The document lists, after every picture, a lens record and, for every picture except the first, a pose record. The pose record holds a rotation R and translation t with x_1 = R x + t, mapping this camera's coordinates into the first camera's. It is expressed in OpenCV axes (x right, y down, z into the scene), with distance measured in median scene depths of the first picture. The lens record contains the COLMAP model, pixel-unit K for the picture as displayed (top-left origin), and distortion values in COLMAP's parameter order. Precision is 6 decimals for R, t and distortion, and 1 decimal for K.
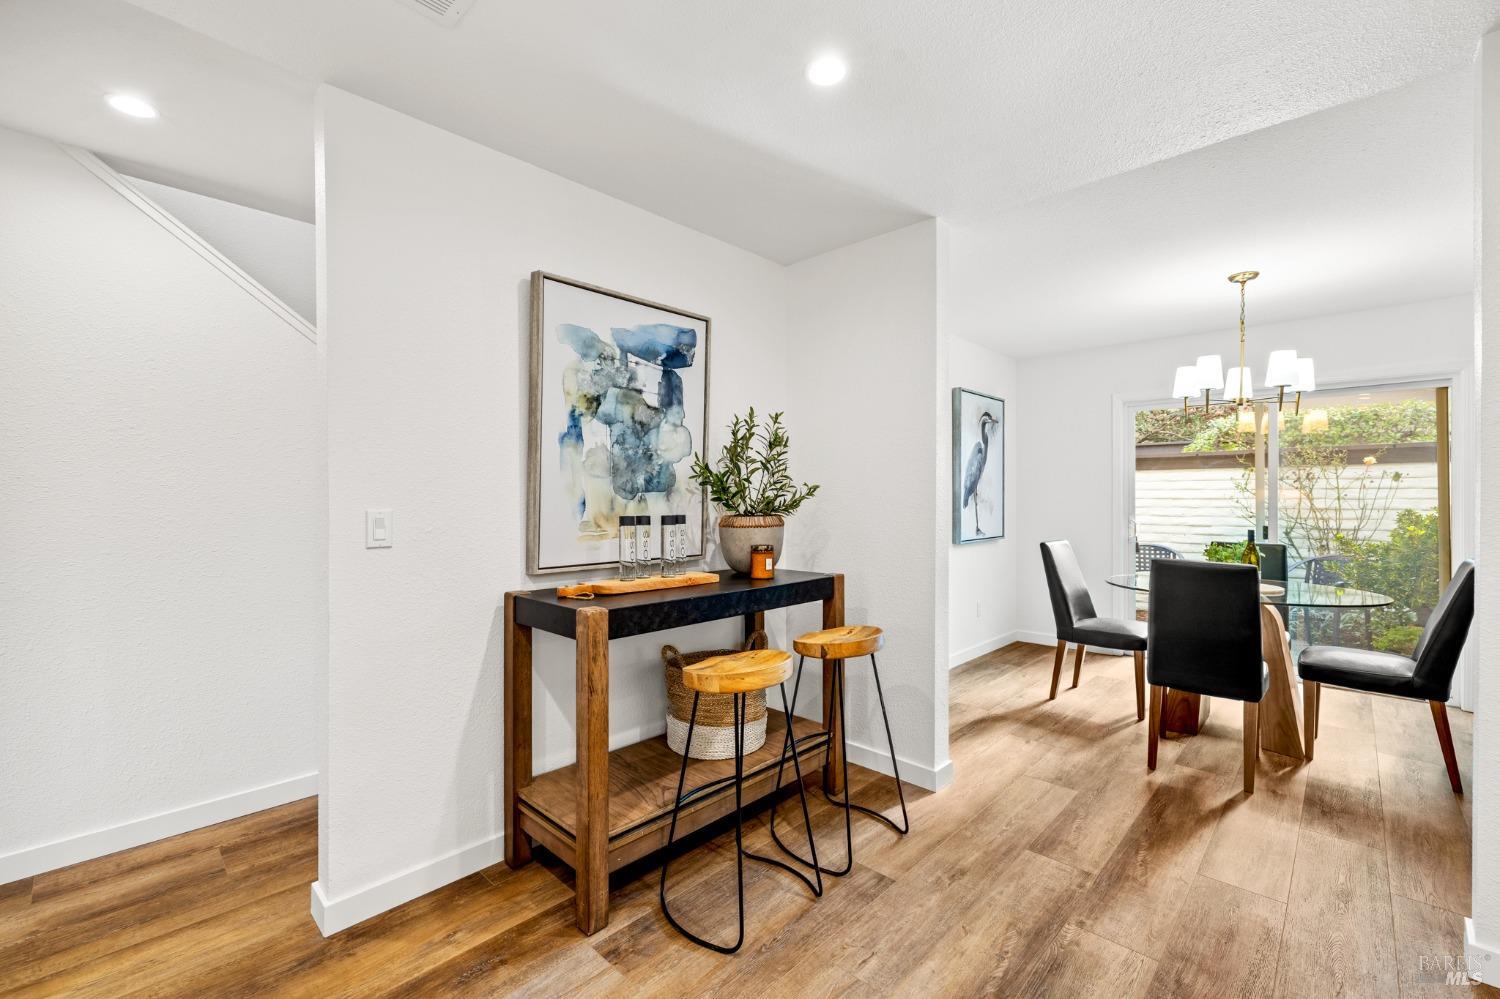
lens RADIAL K [[633.1, 0, 755.9], [0, 633.1, 494.1], [0, 0, 1]] dist [0.000630, -0.000504]
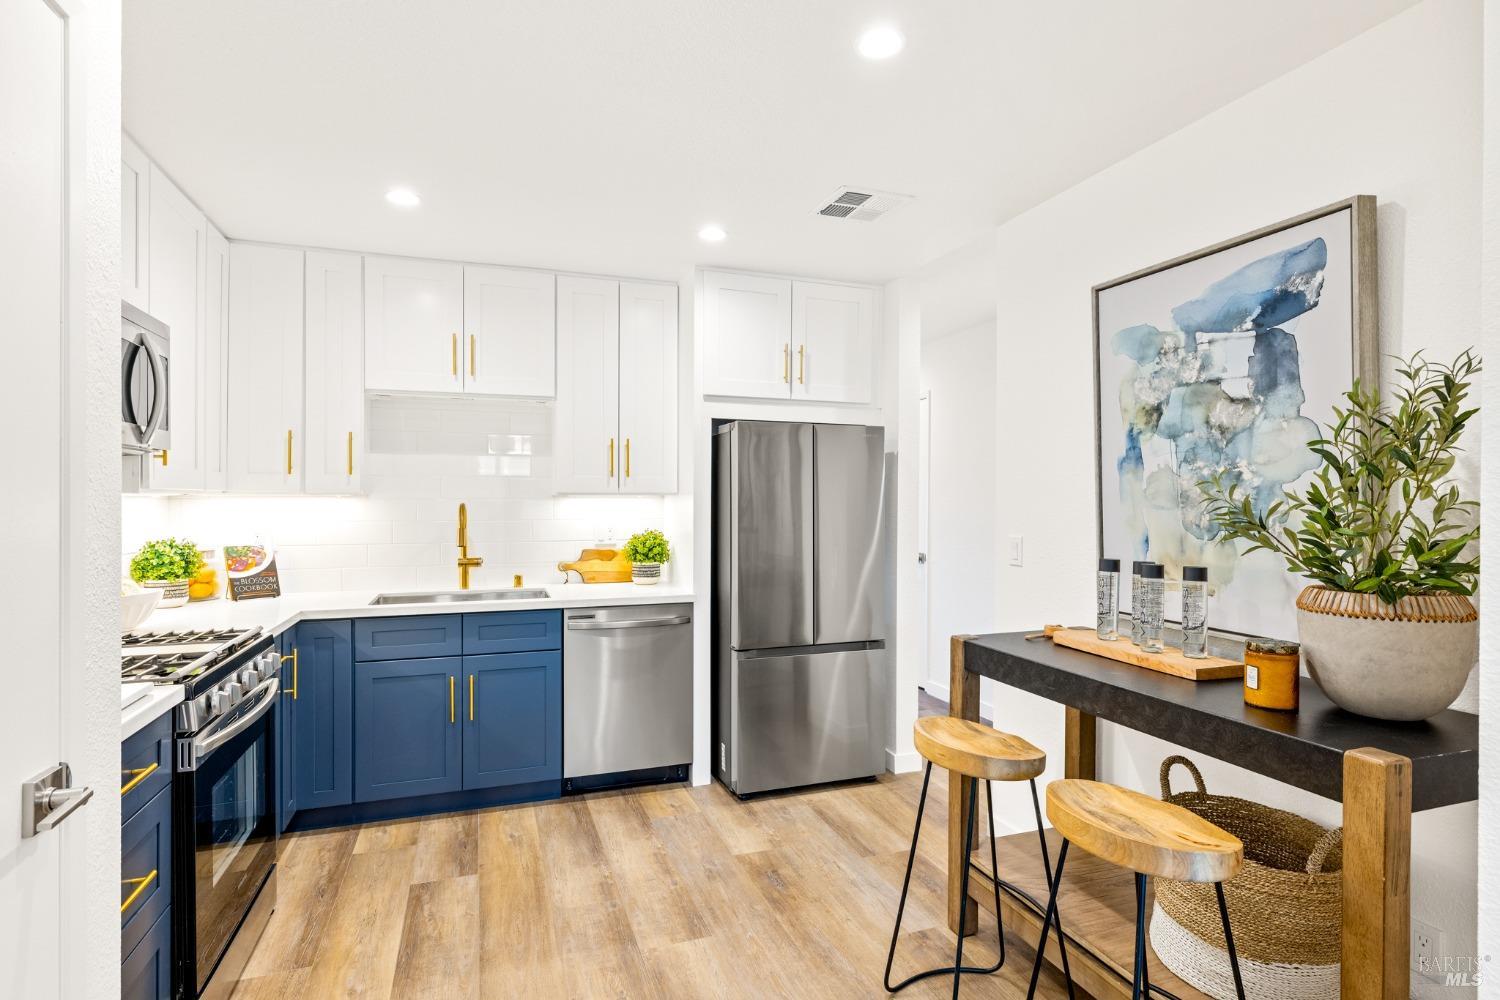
lens RADIAL K [[756.6, 0, 791.6], [0, 756.6, 500.4], [0, 0, 1]] dist [-0.000228, 0.000019]
pose [[-0.413510, 0.000731, -0.910499, 0.758301], [0.000312, 1.000000, 0.000661, -0.036404], [0.910499, -0.000010, -0.413511, 0.942374]]
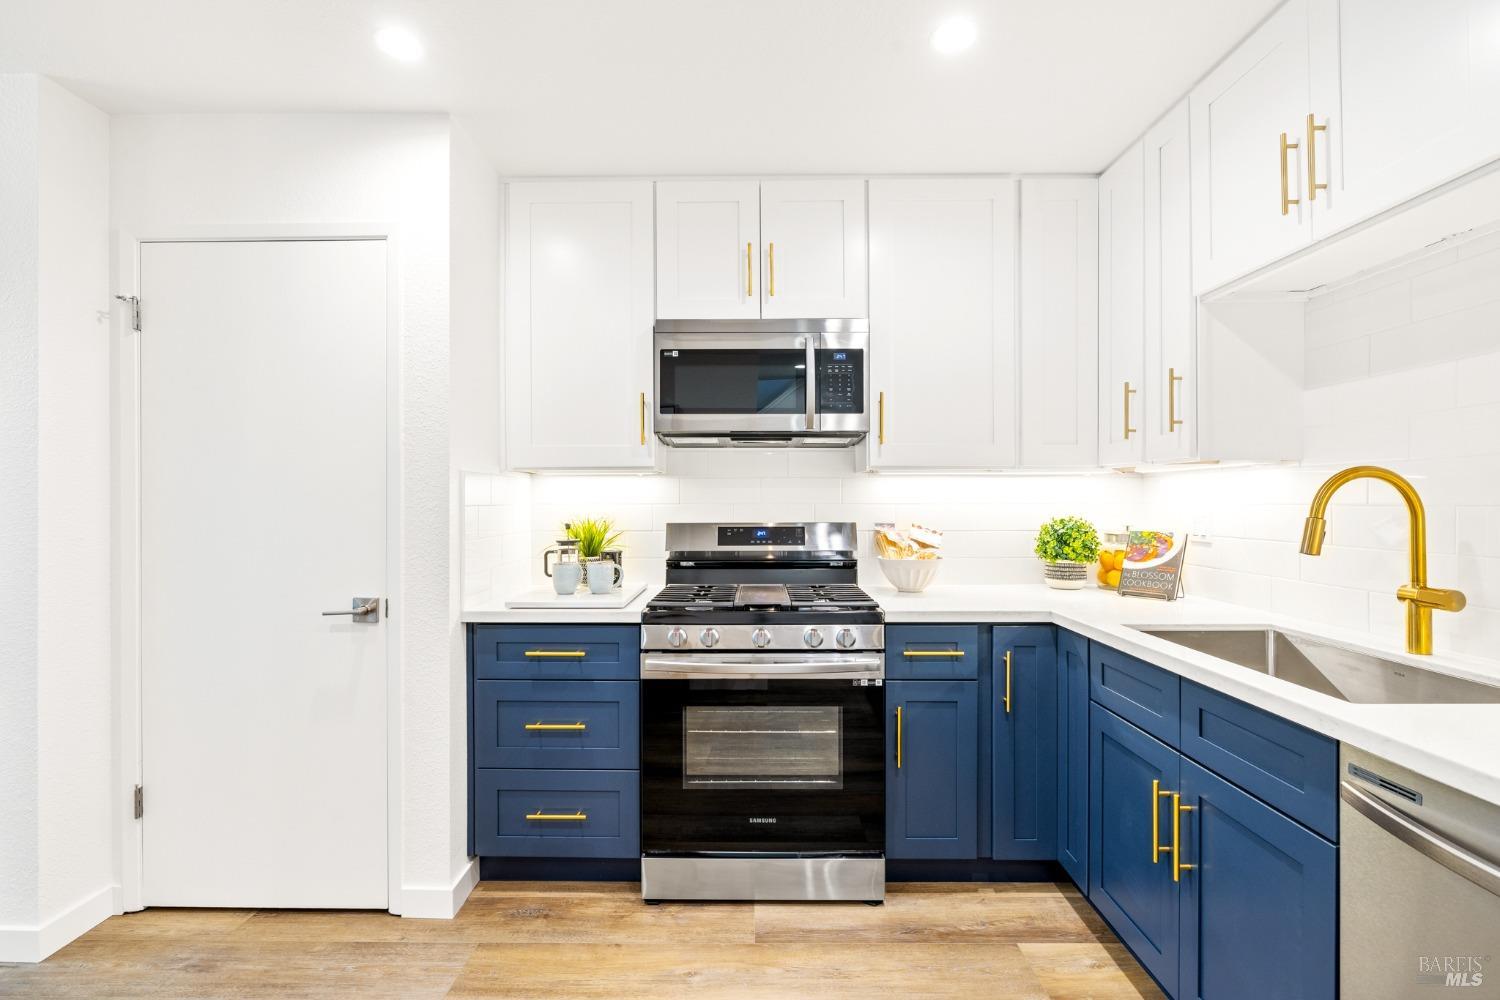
lens RADIAL K [[685.2, 0, 750.0], [0, 685.2, 500.0], [0, 0, 1]] dist [-0.004620, 0.000766]
pose [[-0.679510, 0.000681, 0.733666, -0.358682], [0.000864, 1.000000, -0.000128, -0.002544], [-0.733665, 0.000547, -0.679511, 0.613674]]
